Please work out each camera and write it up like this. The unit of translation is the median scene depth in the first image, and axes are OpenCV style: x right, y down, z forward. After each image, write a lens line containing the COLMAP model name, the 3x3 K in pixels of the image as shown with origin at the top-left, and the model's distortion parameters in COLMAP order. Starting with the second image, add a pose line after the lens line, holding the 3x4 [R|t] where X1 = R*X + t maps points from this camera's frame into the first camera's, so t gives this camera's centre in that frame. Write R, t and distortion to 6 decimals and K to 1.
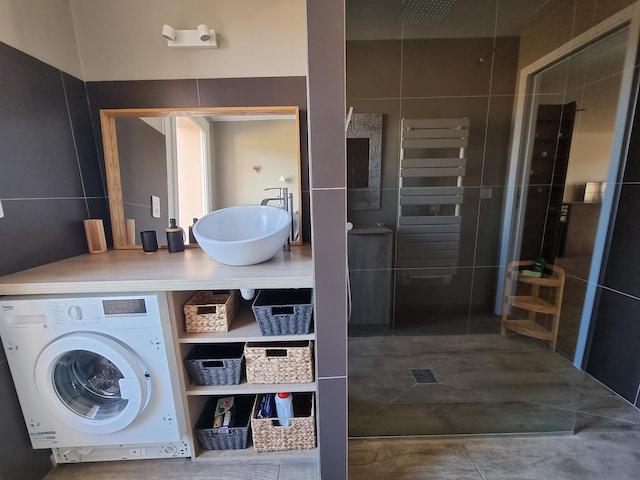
lens RADIAL K [[261.7, 0, 318.8], [0, 261.7, 240.8], [0, 0, 1]] dist [-0.002064, -0.000053]
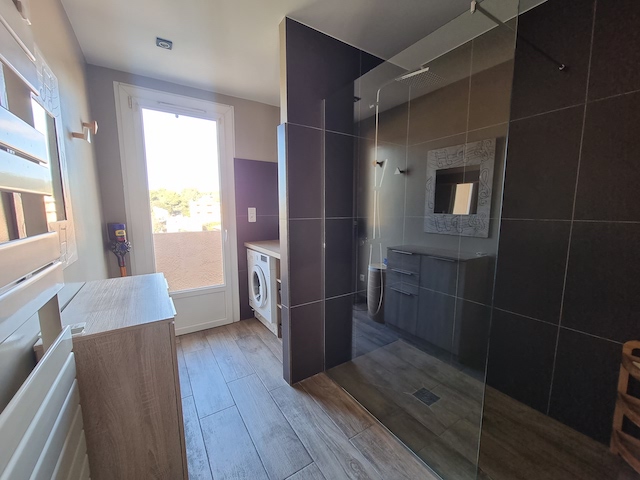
lens RADIAL K [[261.7, 0, 320.6], [0, 261.7, 241.6], [0, 0, 1]] dist [-0.002064, -0.000053]
pose [[0.540270, 0.120899, -0.832761, 0.896568], [-0.168940, 0.985060, 0.033407, -0.050663], [0.824359, 0.122638, 0.552623, 0.001714]]
